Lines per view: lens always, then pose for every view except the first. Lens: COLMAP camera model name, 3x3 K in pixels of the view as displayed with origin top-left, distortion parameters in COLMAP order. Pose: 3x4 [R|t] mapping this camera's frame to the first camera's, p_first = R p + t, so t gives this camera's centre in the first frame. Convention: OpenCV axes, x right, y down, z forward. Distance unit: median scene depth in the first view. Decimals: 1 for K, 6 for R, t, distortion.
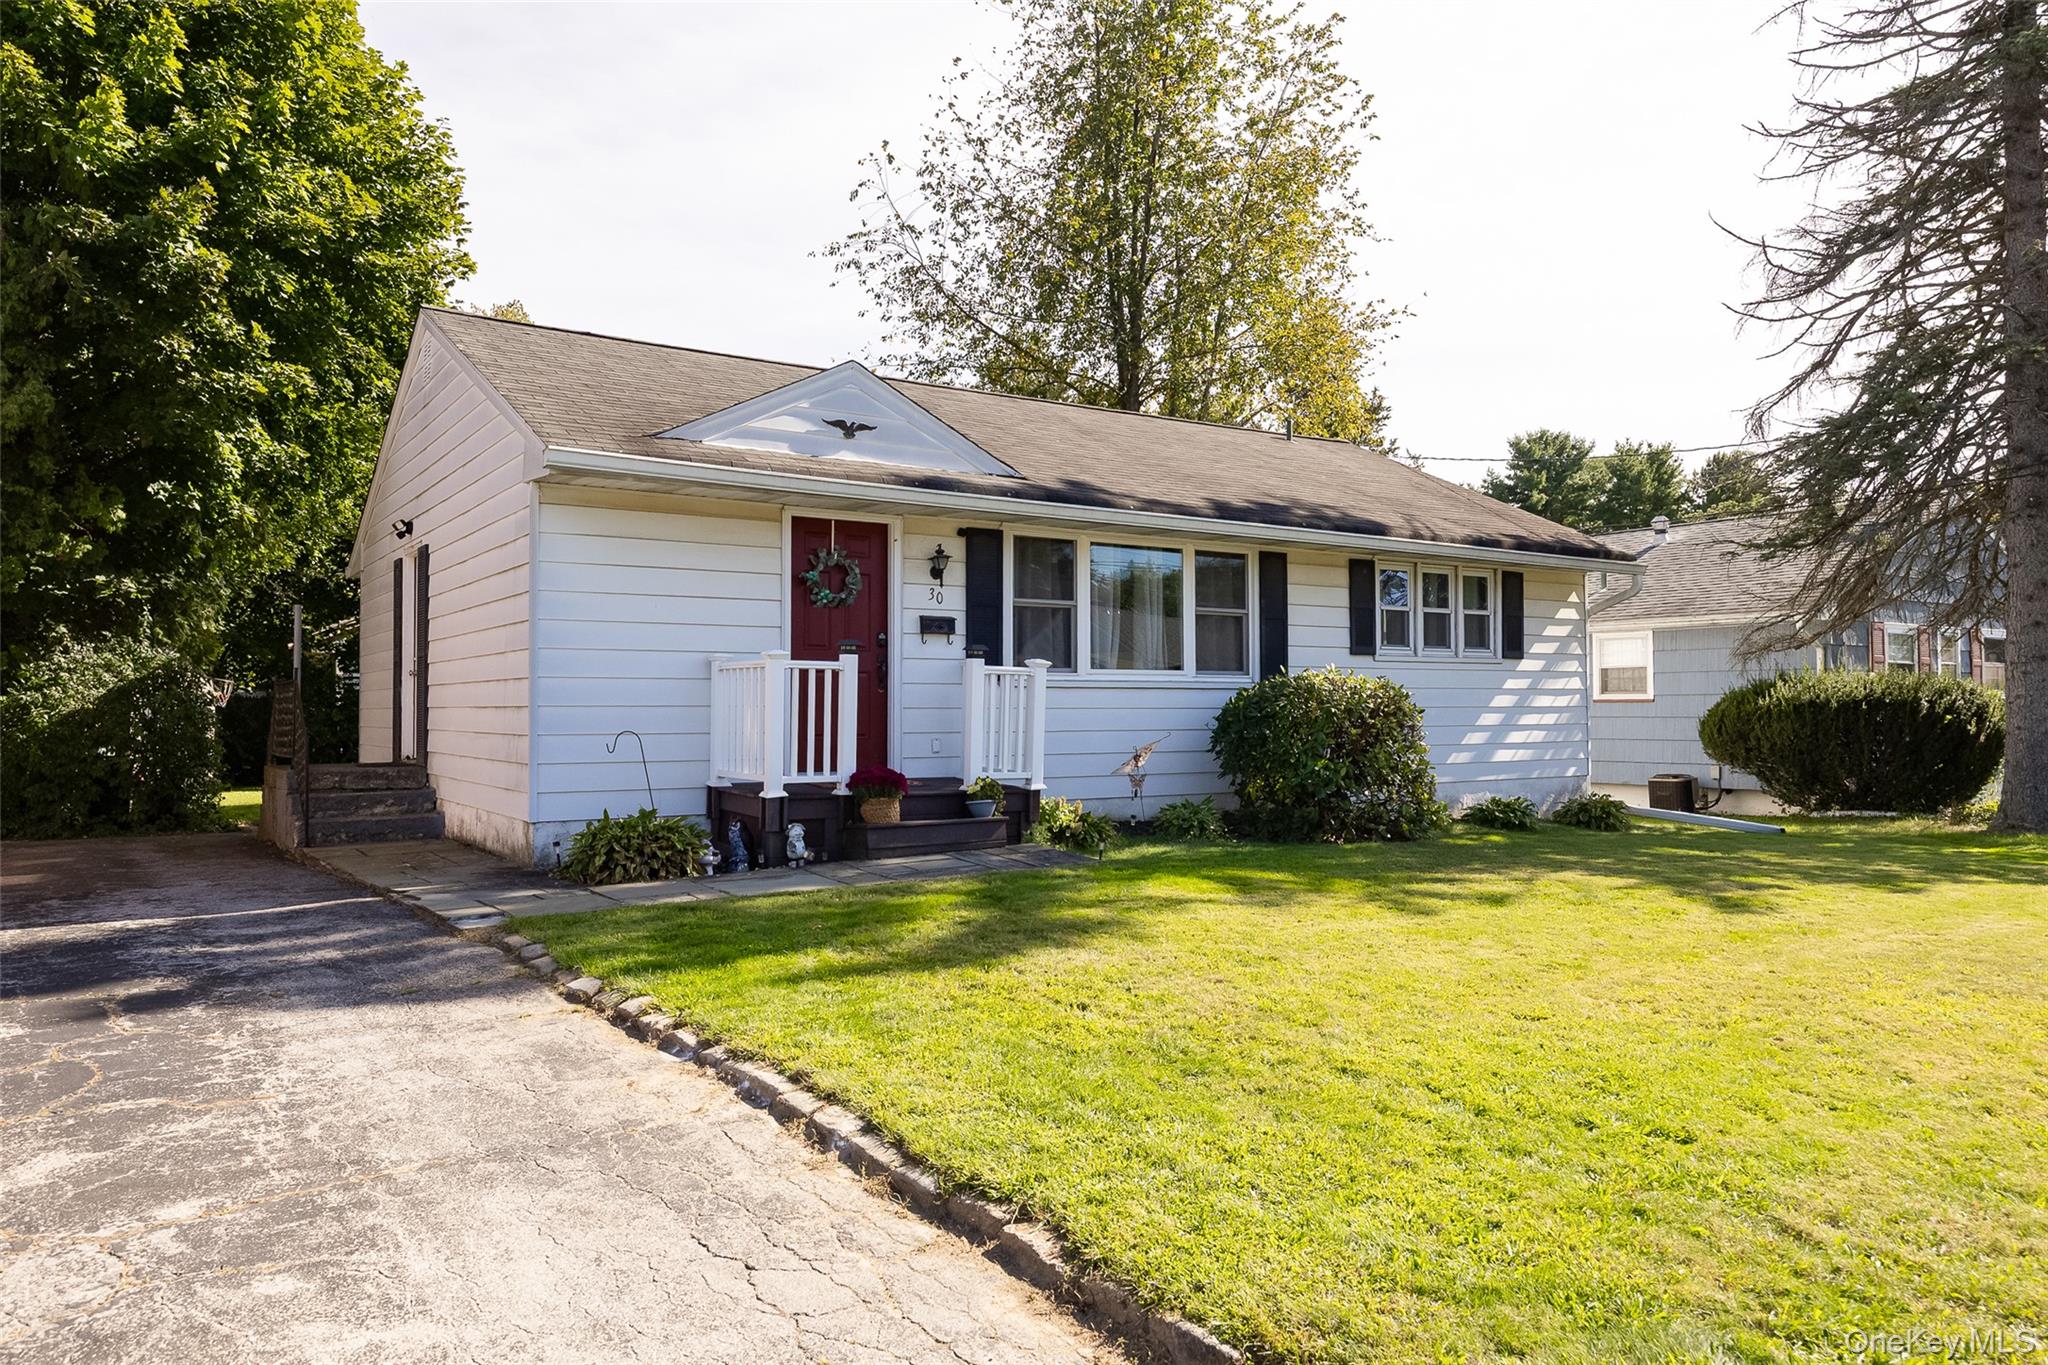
lens RADIAL K [[1395.8, 0, 1030.6], [0, 1395.8, 692.3], [0, 0, 1]] dist [0.011858, 0.001756]
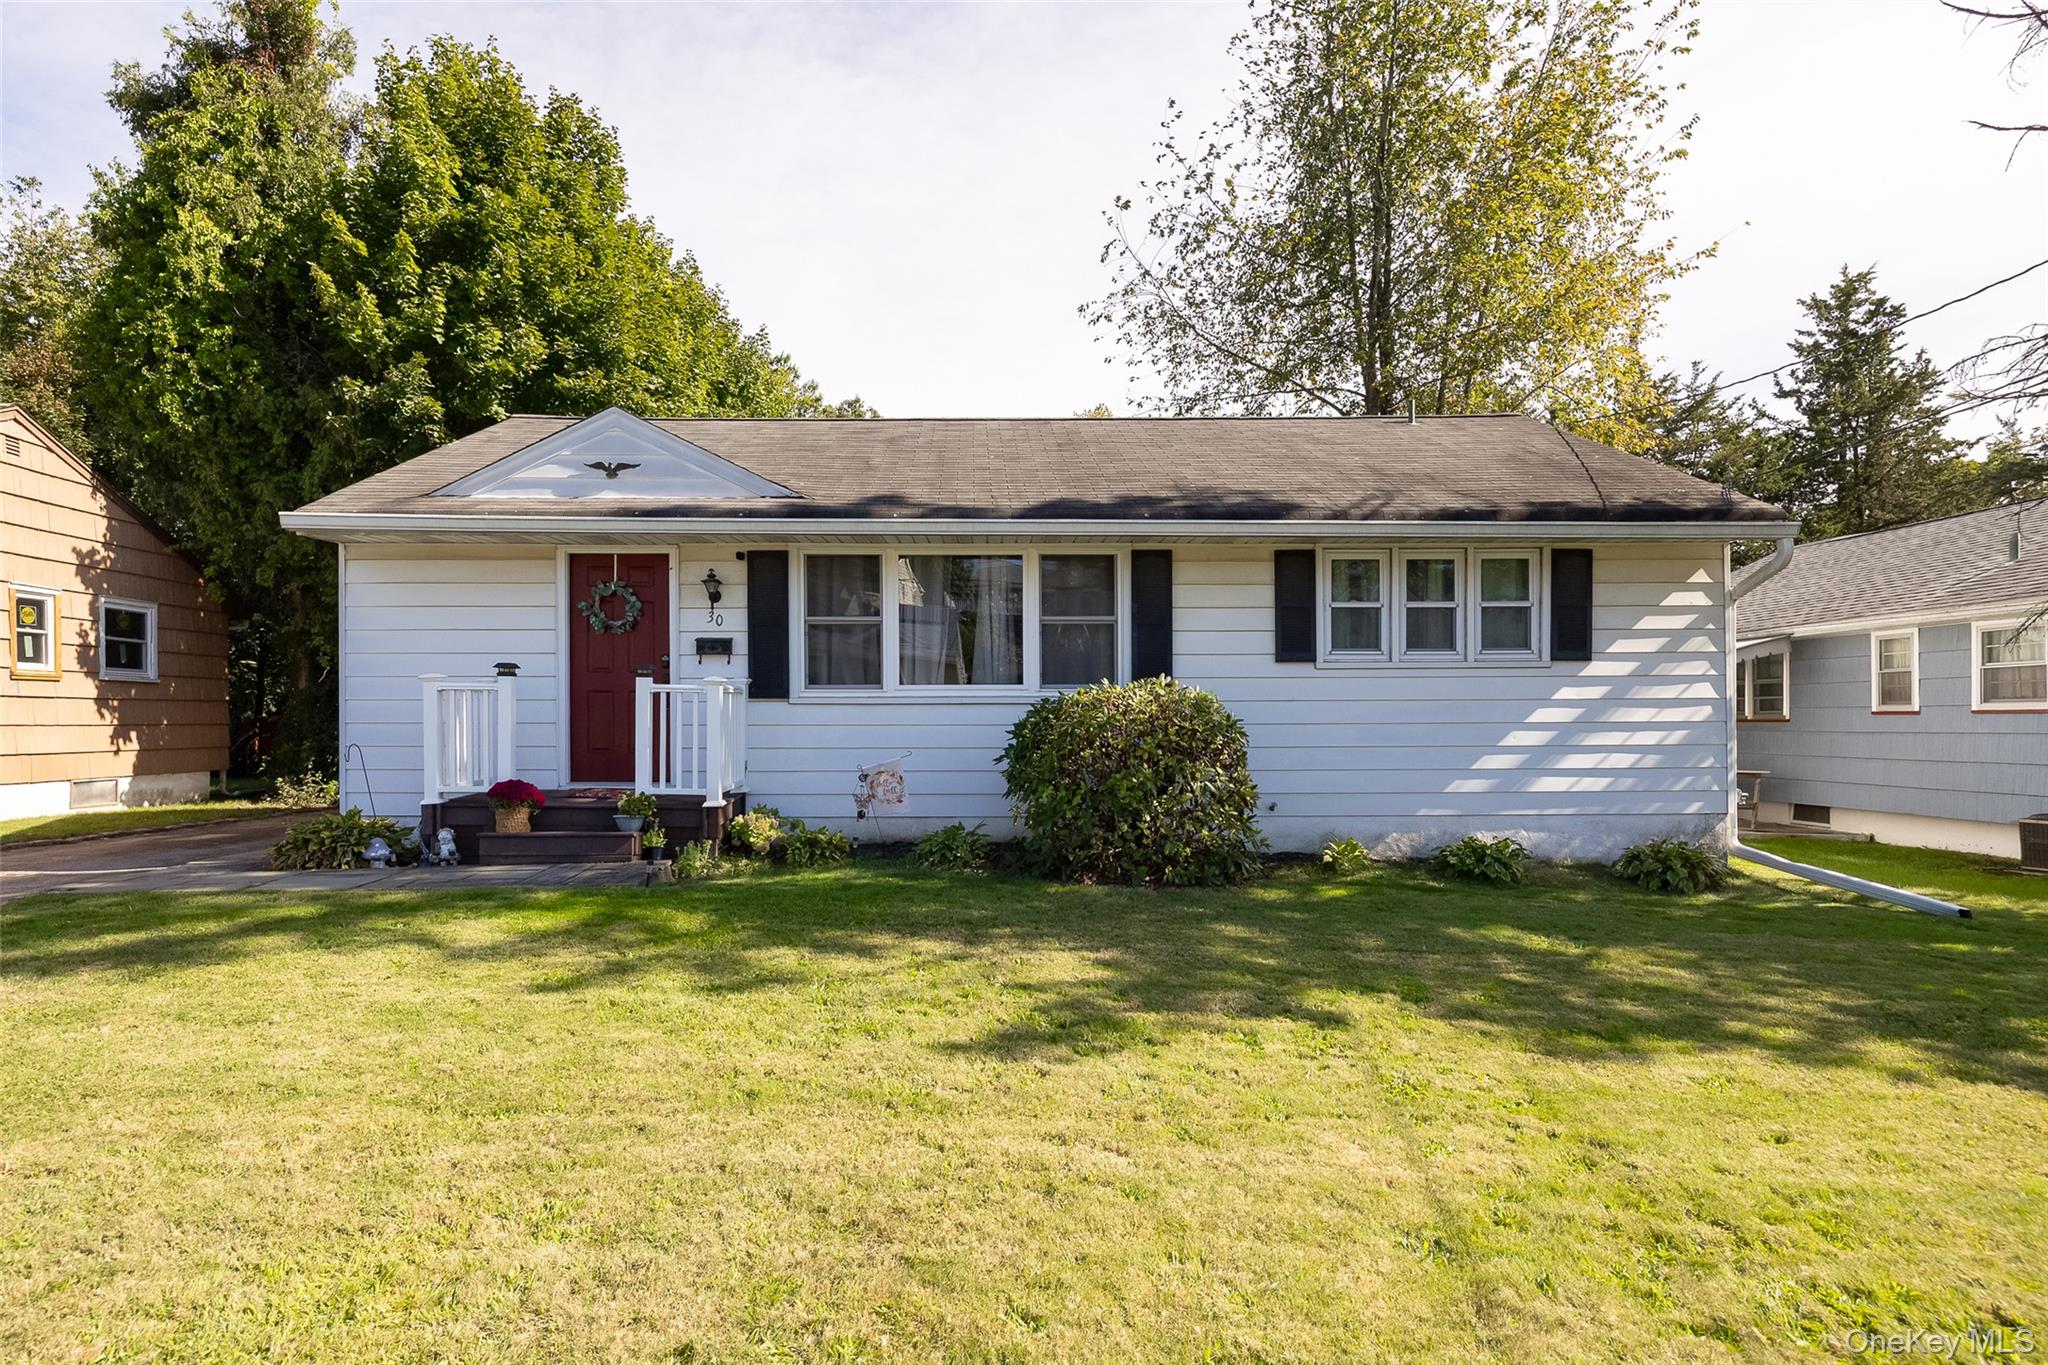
lens RADIAL K [[1119.4, 0, 1004.2], [0, 1119.4, 730.4], [0, 0, 1]] dist [0.002229, -0.002619]
pose [[0.835453, 0.005512, -0.549535, 0.537225], [0.007382, 0.999747, 0.021250, -0.000910], [0.549513, -0.021810, 0.835201, 0.382688]]
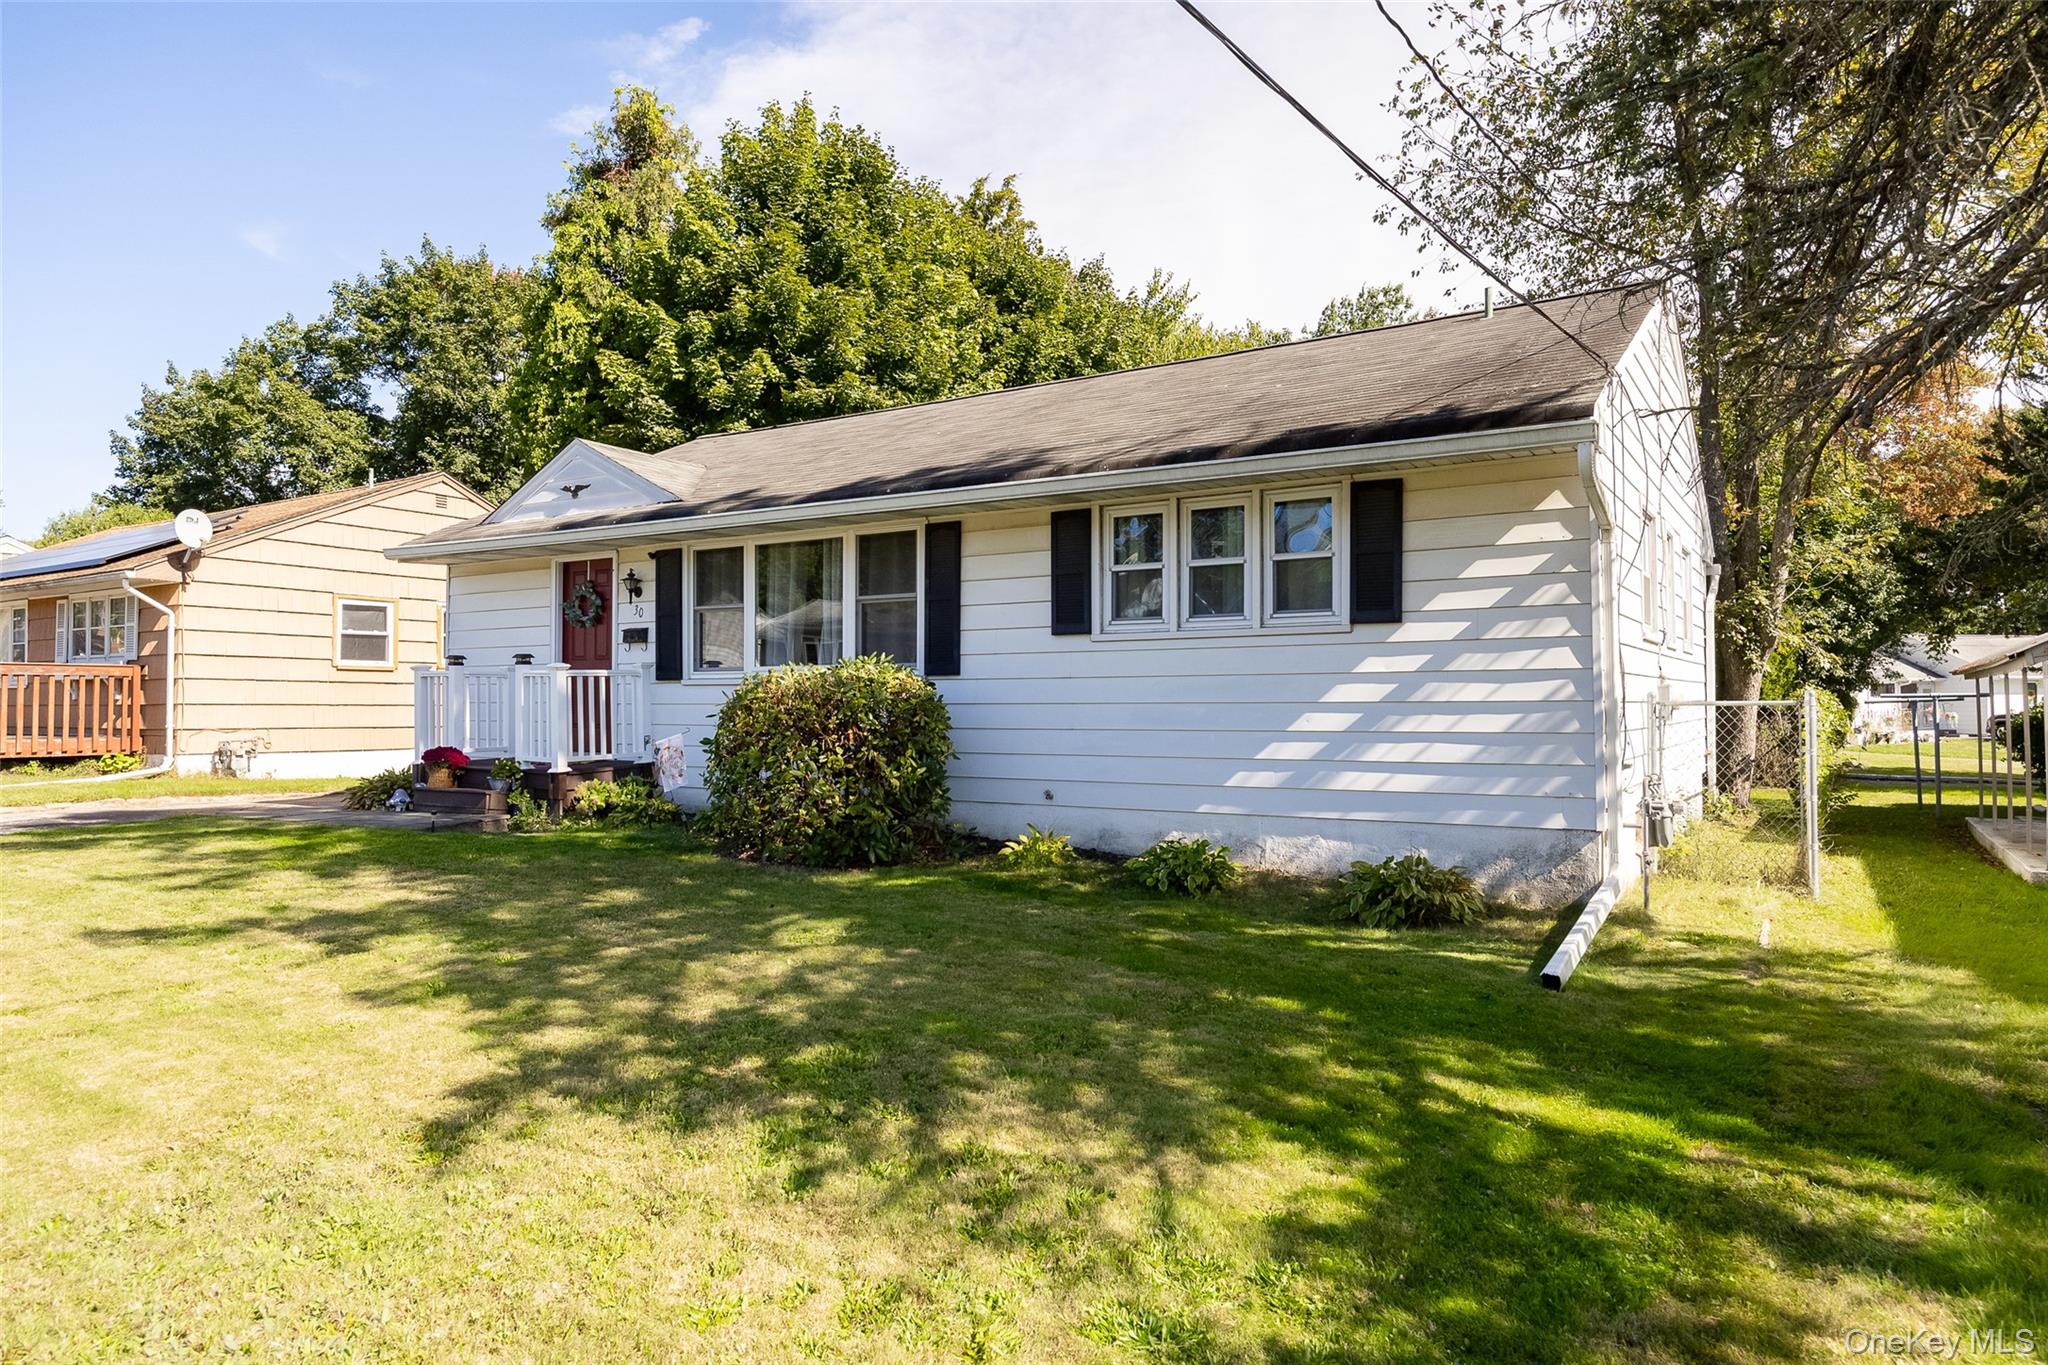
lens RADIAL K [[1276.7, 0, 1034.1], [0, 1276.7, 680.2], [0, 0, 1]] dist [0.010825, 0.000314]
pose [[0.393023, -0.014849, -0.919409, 1.009452], [0.011483, 0.999871, -0.011240, 0.006777], [0.919457, -0.006140, 0.393142, 0.815523]]
